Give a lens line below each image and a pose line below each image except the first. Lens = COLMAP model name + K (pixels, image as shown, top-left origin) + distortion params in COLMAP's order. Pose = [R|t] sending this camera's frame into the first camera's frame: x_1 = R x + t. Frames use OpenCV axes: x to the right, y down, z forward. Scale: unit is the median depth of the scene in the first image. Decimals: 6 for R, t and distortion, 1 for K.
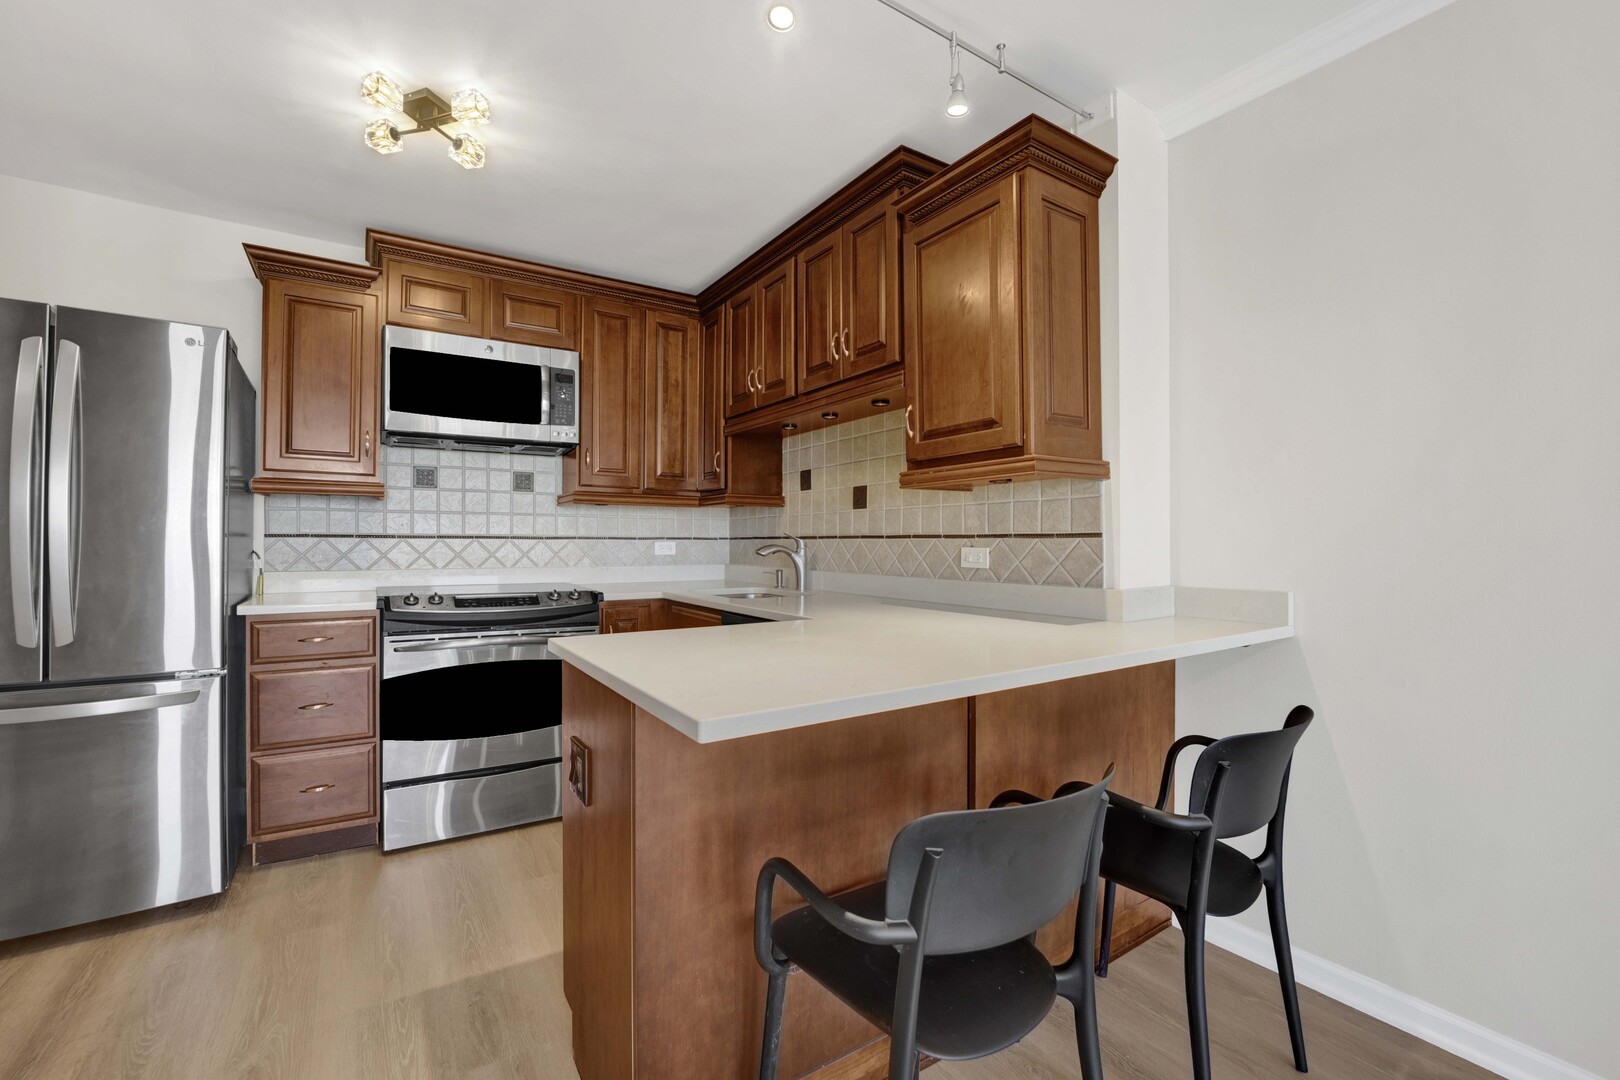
lens RADIAL K [[689.3, 0, 803.0], [0, 689.3, 537.0], [0, 0, 1]] dist [-0.020308, -0.001301]
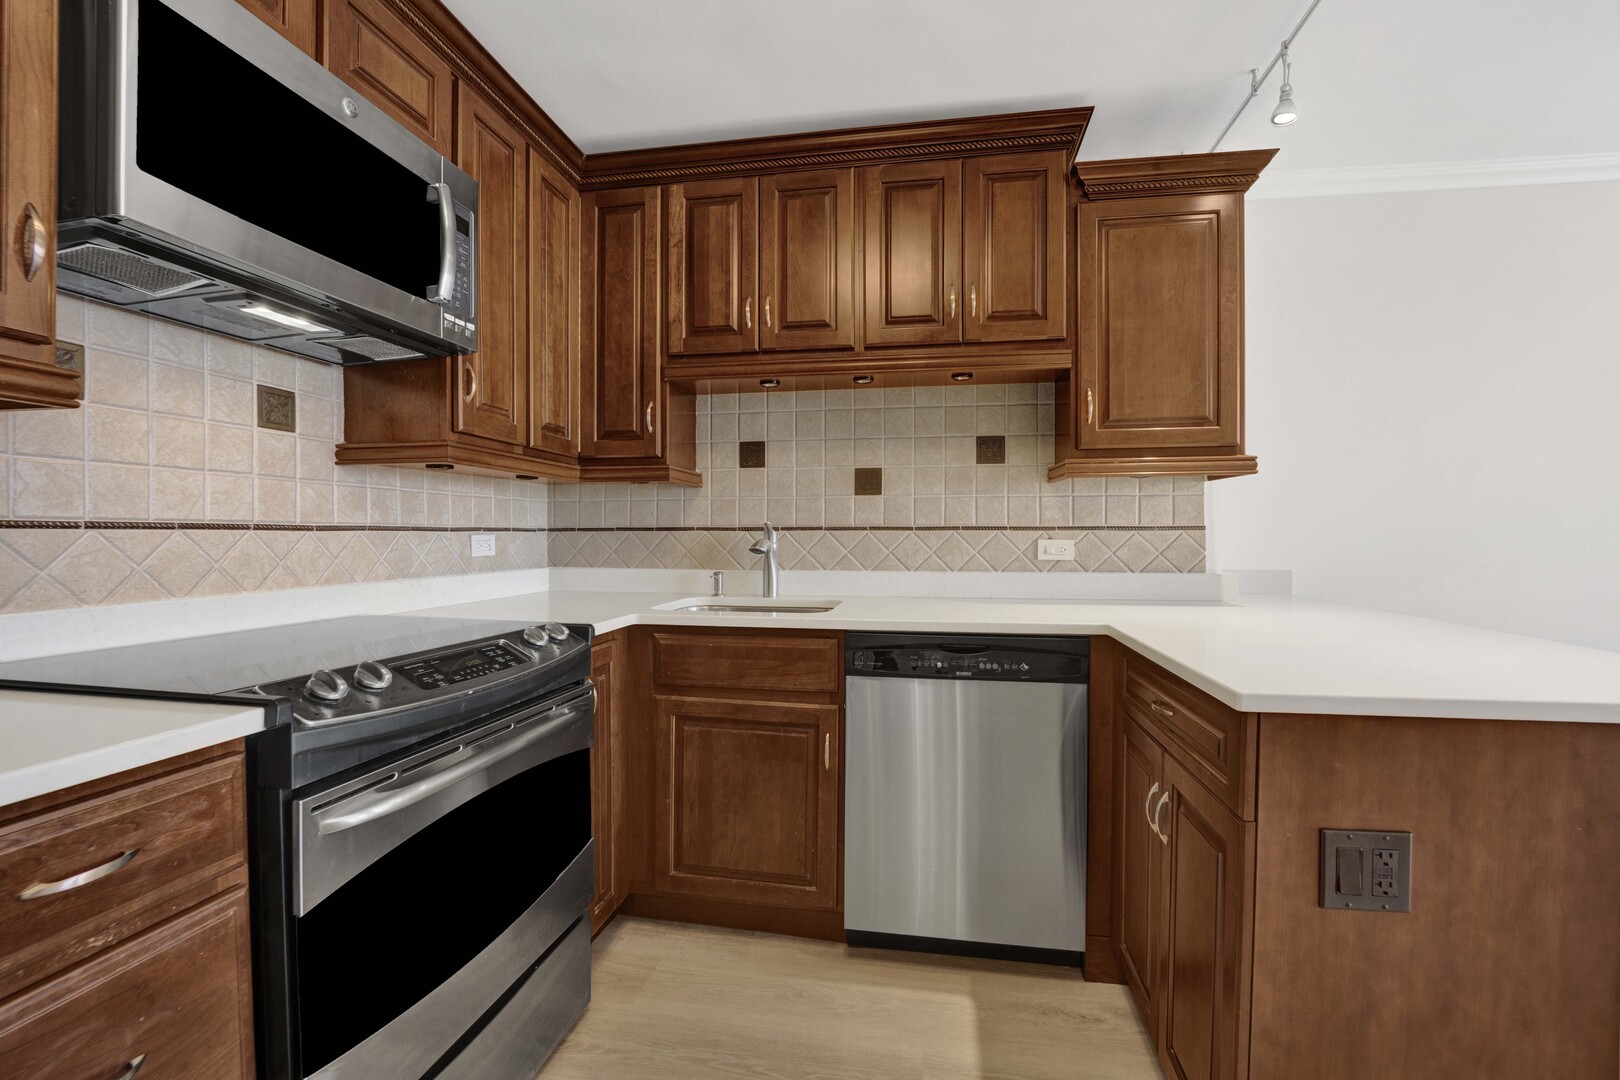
lens RADIAL K [[689.3, 0, 813.3], [0, 689.3, 540.0], [0, 0, 1]] dist [-0.020308, -0.001301]
pose [[0.672081, -0.010386, 0.740405, -0.609570], [-0.003435, 0.999847, 0.017143, 0.000254], [-0.740470, -0.014065, 0.671943, 0.494014]]
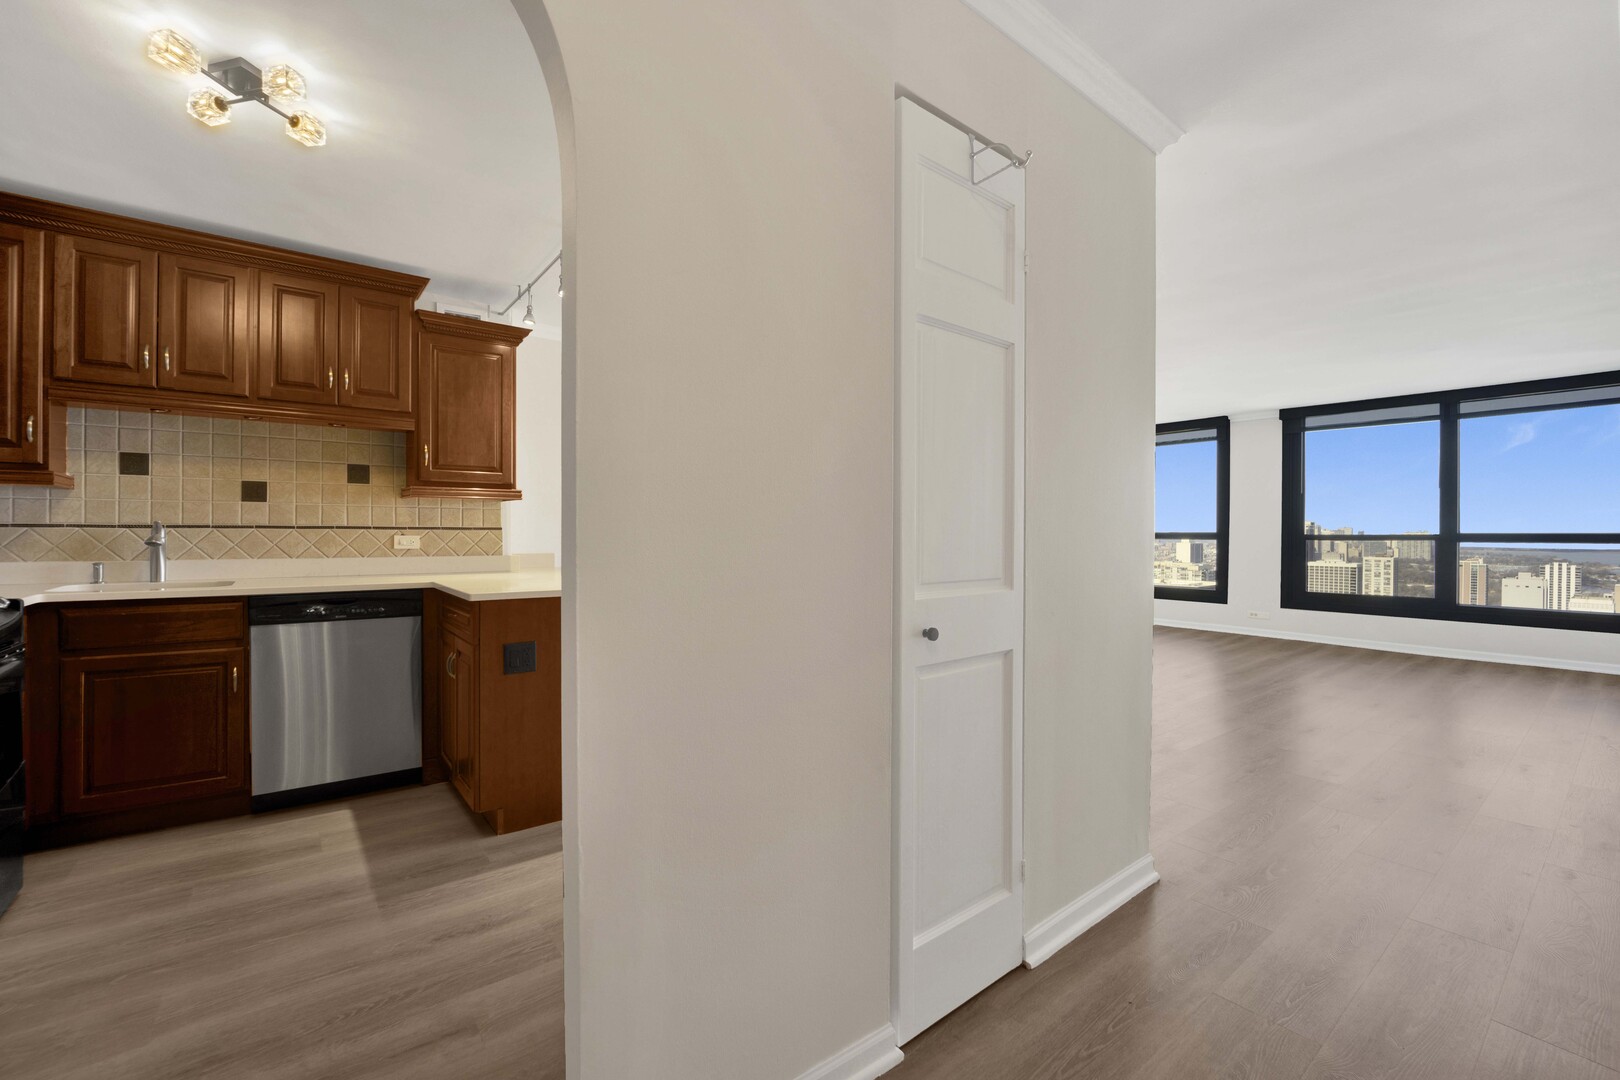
lens RADIAL K [[689.3, 0, 793.0], [0, 689.3, 541.6], [0, 0, 1]] dist [-0.020308, -0.001301]
pose [[-0.082555, -0.013373, 0.996497, -1.128418], [-0.012624, 0.999844, 0.012372, -0.000583], [-0.996507, -0.011558, -0.082711, 0.223419]]
